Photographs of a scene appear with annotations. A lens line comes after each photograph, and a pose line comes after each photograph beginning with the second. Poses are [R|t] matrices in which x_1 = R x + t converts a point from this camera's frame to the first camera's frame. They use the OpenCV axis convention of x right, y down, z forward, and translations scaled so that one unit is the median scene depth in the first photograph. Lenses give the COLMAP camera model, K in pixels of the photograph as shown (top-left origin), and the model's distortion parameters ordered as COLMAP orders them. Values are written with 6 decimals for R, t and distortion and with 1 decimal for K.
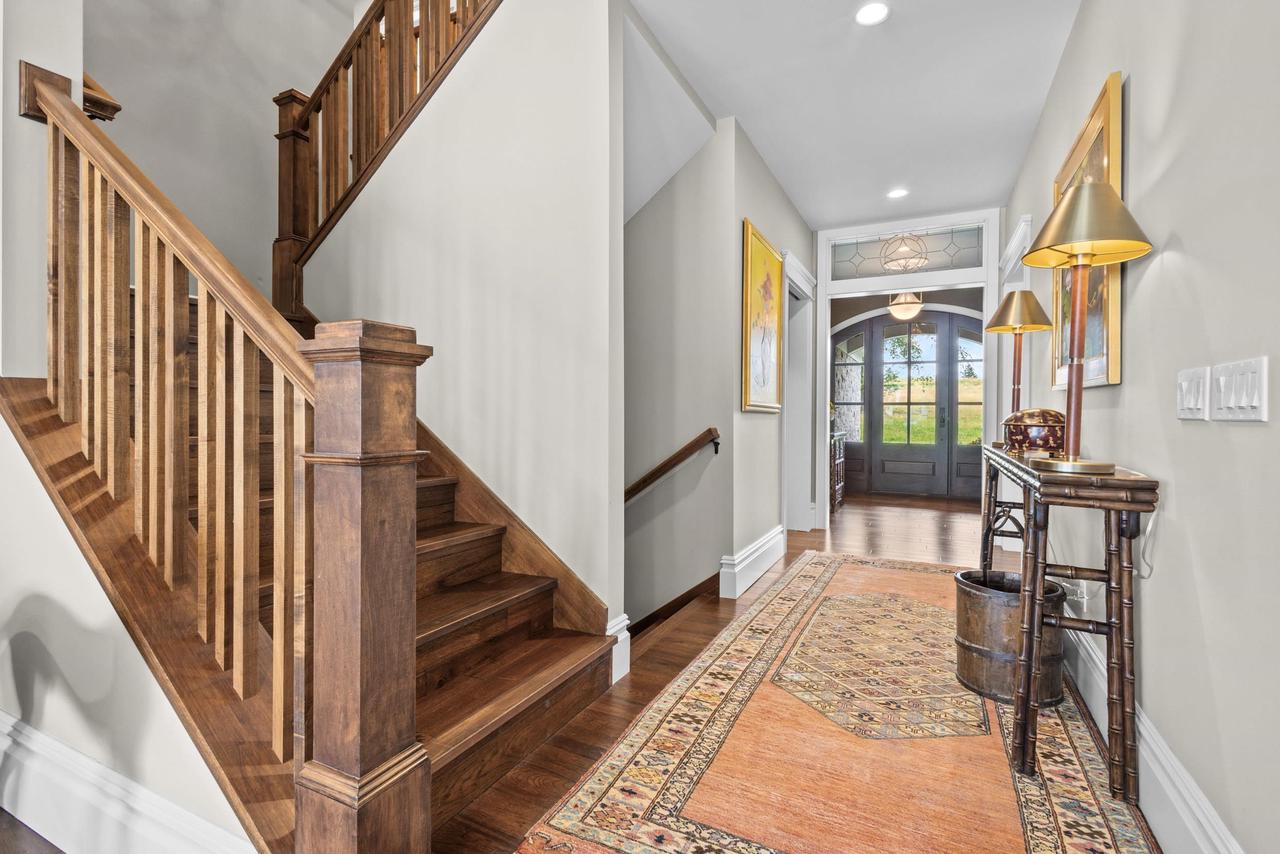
lens RADIAL K [[591.3, 0, 633.7], [0, 591.3, 419.1], [0, 0, 1]] dist [0.007721, -0.001234]
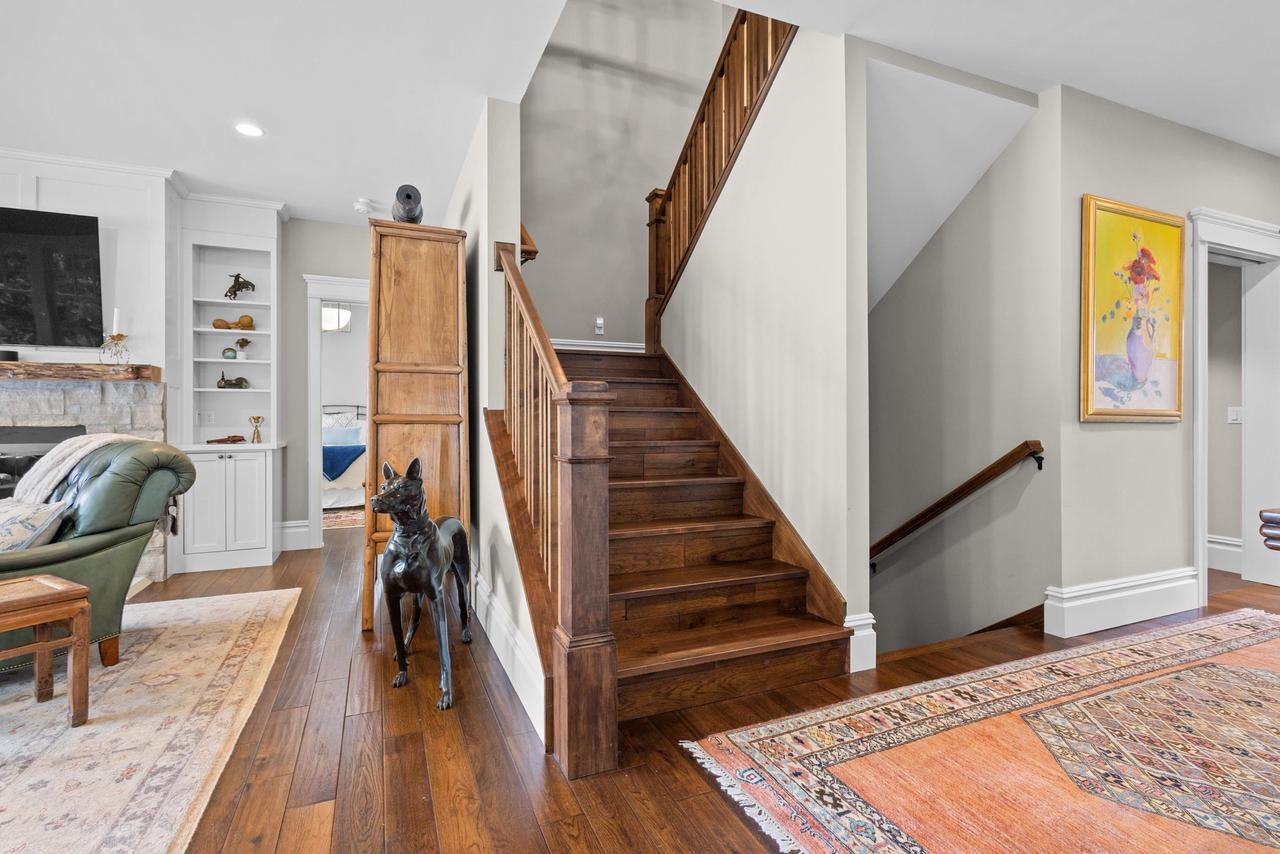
lens RADIAL K [[593.4, 0, 636.8], [0, 593.4, 419.7], [0, 0, 1]] dist [0.012367, -0.003854]
pose [[0.768931, -0.004102, -0.639319, 0.369600], [0.000924, 0.999986, -0.005305, -0.019272], [0.639331, 0.003488, 0.768923, -0.113923]]
